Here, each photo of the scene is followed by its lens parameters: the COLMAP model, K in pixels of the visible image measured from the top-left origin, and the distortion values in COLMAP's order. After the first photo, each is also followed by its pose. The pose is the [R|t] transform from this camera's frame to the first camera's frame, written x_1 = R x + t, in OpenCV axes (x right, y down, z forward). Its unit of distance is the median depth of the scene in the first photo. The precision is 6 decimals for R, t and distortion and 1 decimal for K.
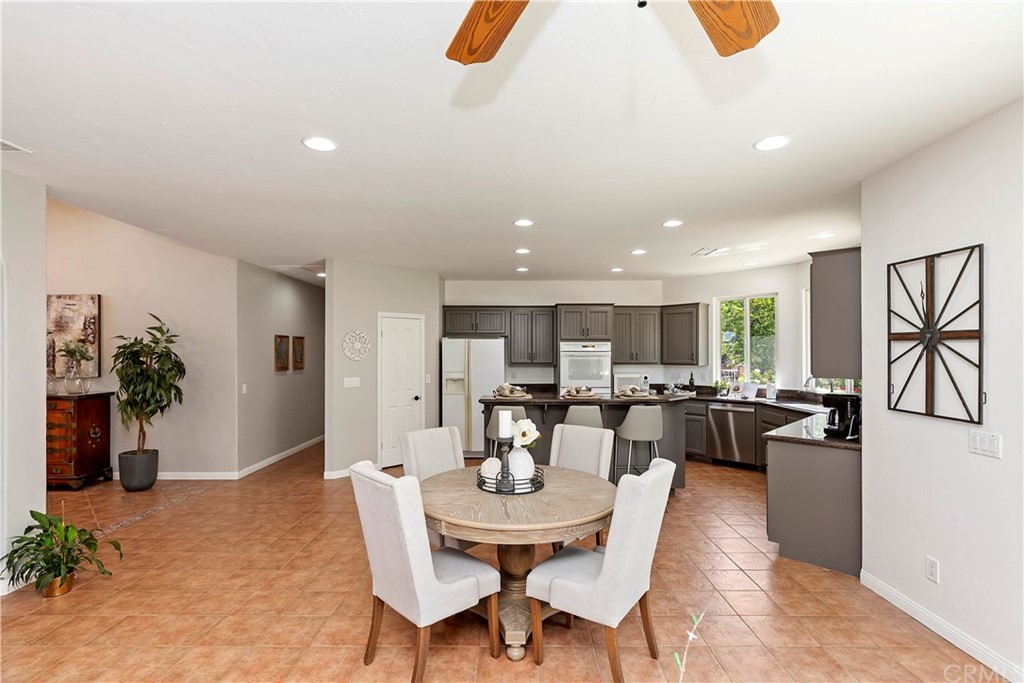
lens RADIAL K [[483.4, 0, 514.5], [0, 483.4, 350.1], [0, 0, 1]] dist [-0.000529, -0.000281]
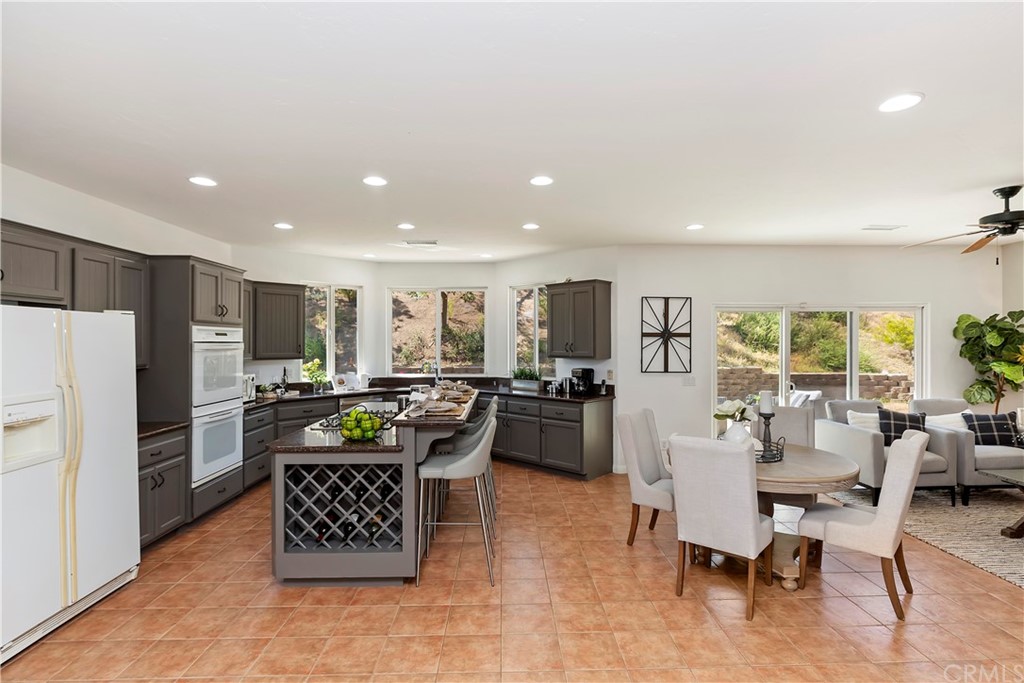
lens RADIAL K [[484.9, 0, 512.0], [0, 484.9, 341.5], [0, 0, 1]] dist [-0.002312, -0.000351]
pose [[-0.025357, 0.001859, 0.999677, -0.594542], [-0.002205, 0.999996, -0.001915, 0.002519], [-0.999676, -0.002253, -0.025353, 0.818057]]
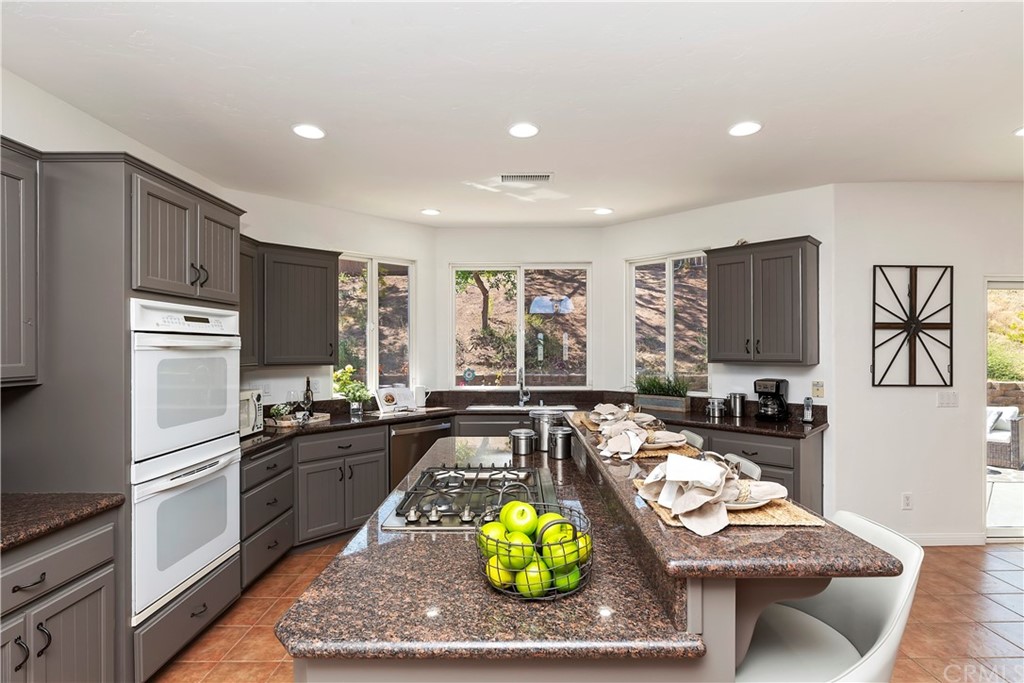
lens RADIAL K [[491.1, 0, 515.7], [0, 491.1, 348.7], [0, 0, 1]] dist [-0.002820, -0.000295]
pose [[-0.002015, -0.001329, 0.999997, -0.230890], [-0.000469, 0.999999, 0.001328, 0.014963], [-0.999998, -0.000466, -0.002016, 0.989410]]
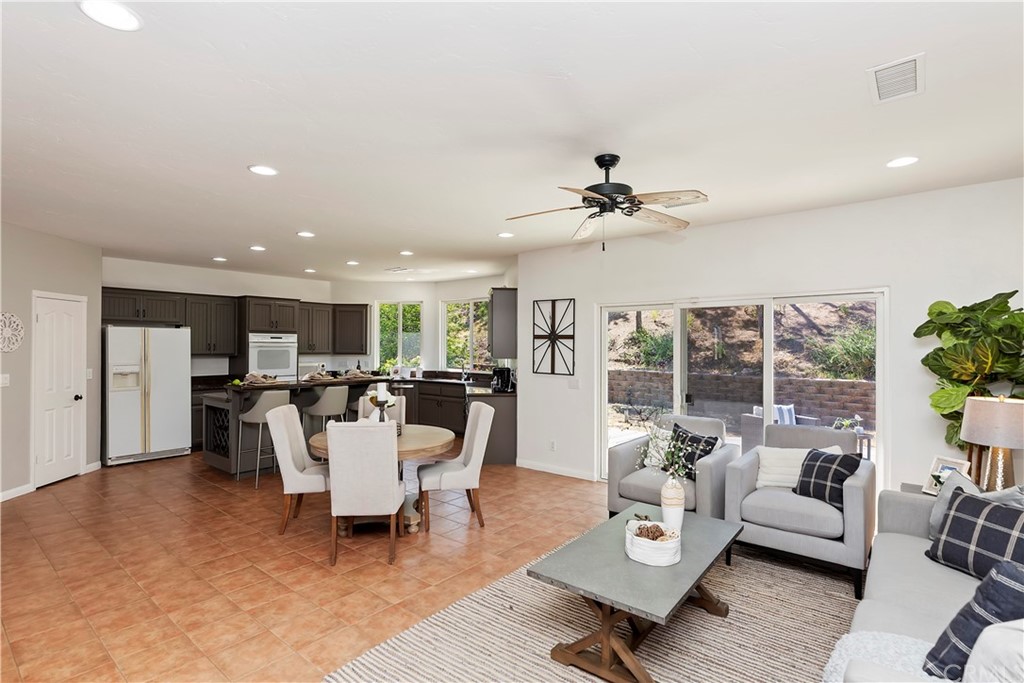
lens RADIAL K [[499.4, 0, 509.7], [0, 499.4, 344.9], [0, 0, 1]] dist [0.000283, 0.000150]
pose [[0.642434, 0.003818, 0.766331, -0.457847], [-0.008628, 0.999960, 0.002251, 0.001295], [-0.766292, -0.008058, 0.642442, -0.133258]]
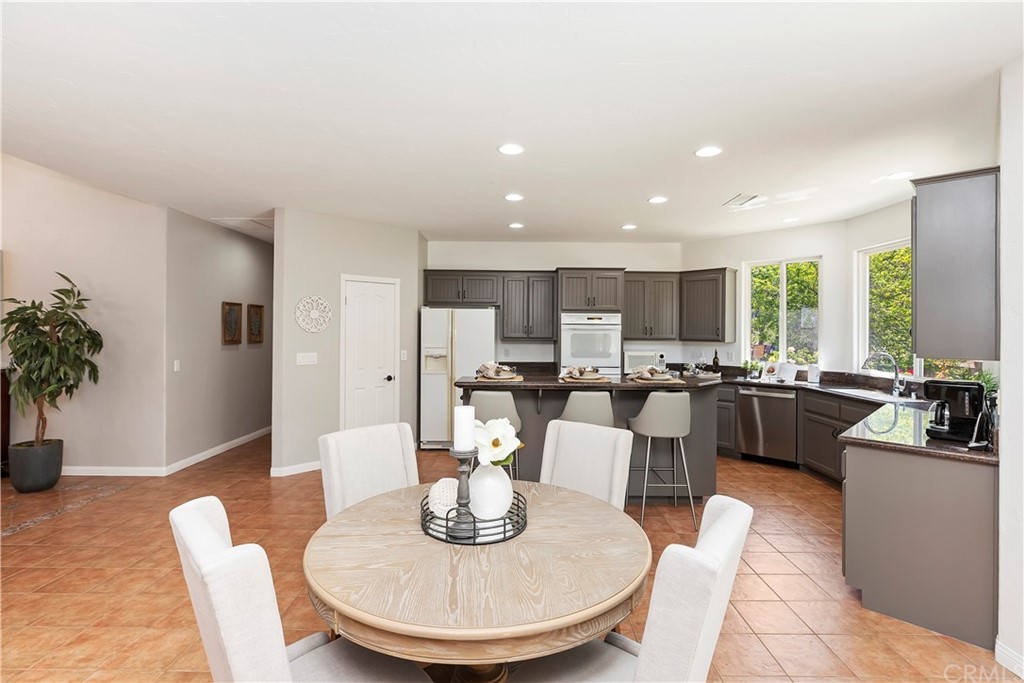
lens RADIAL K [[489.1, 0, 517.8], [0, 489.1, 327.6], [0, 0, 1]] dist [-0.003173, -0.000506]
pose [[0.999969, 0.007852, -0.000425, 0.024192], [-0.007852, 0.999969, 0.000411, 0.011068], [0.000429, -0.000408, 1.000000, 0.181552]]
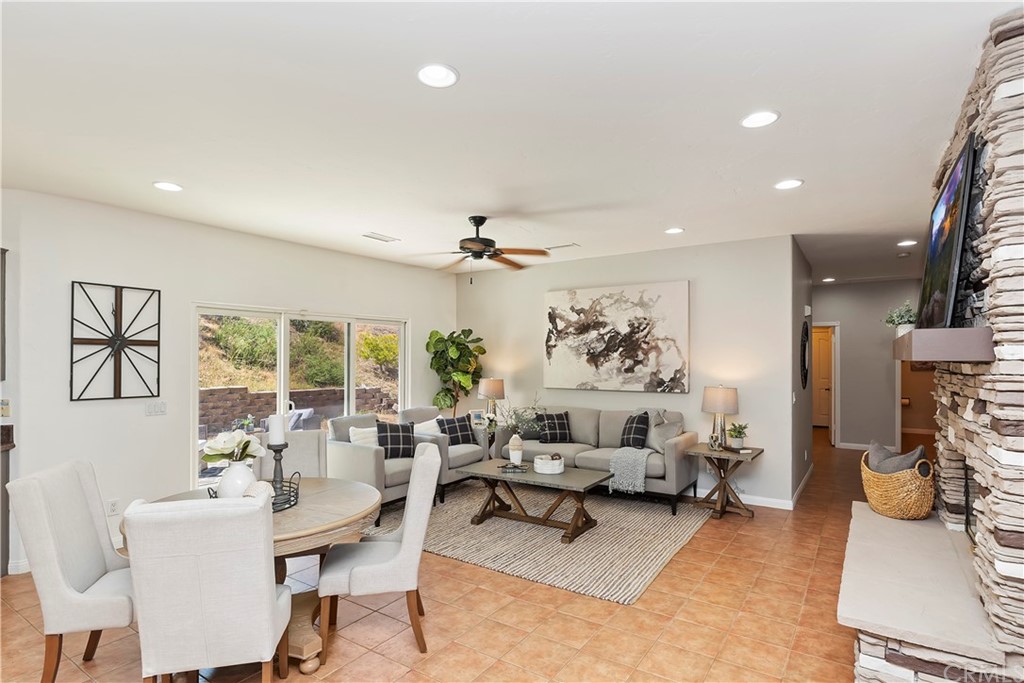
lens RADIAL K [[527.1, 0, 514.9], [0, 527.1, 356.1], [0, 0, 1]] dist [-0.001270, -0.000149]
pose [[-0.831203, 0.004571, 0.555950, -0.459511], [0.000254, 0.999969, -0.007841, 0.011248], [-0.555969, -0.006376, -0.831179, 0.772951]]
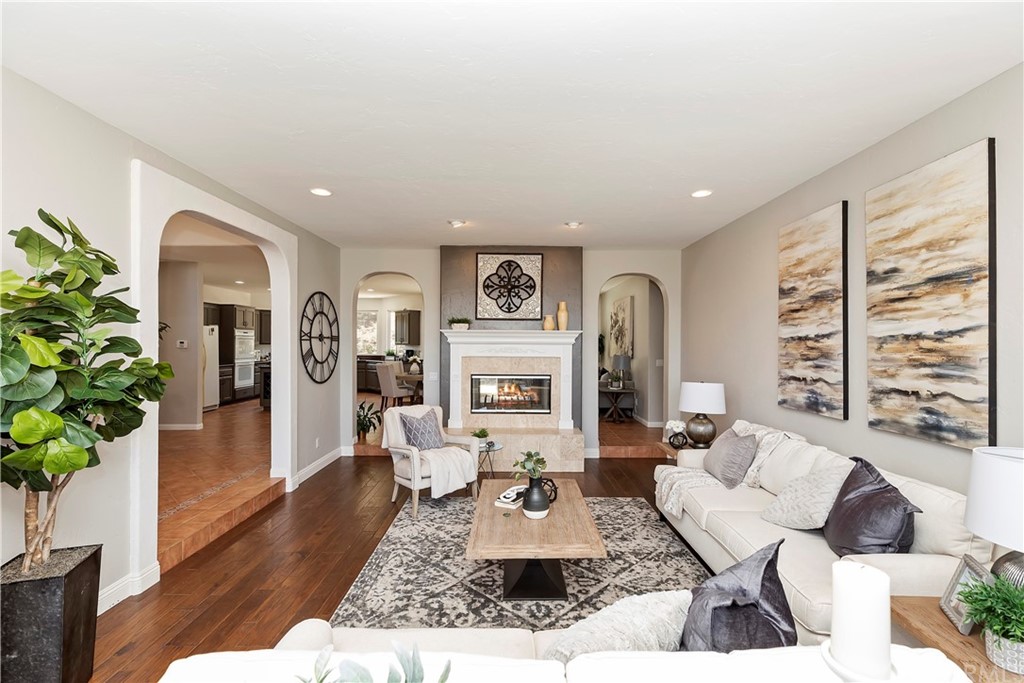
lens RADIAL K [[466.0, 0, 514.4], [0, 466.0, 343.6], [0, 0, 1]] dist [0.000920, 0.000179]
pose [[-0.006337, 0.002392, 0.999977, -1.762517], [-0.009216, 0.999955, -0.002451, 0.029657], [-0.999937, -0.009232, -0.006314, 0.153127]]
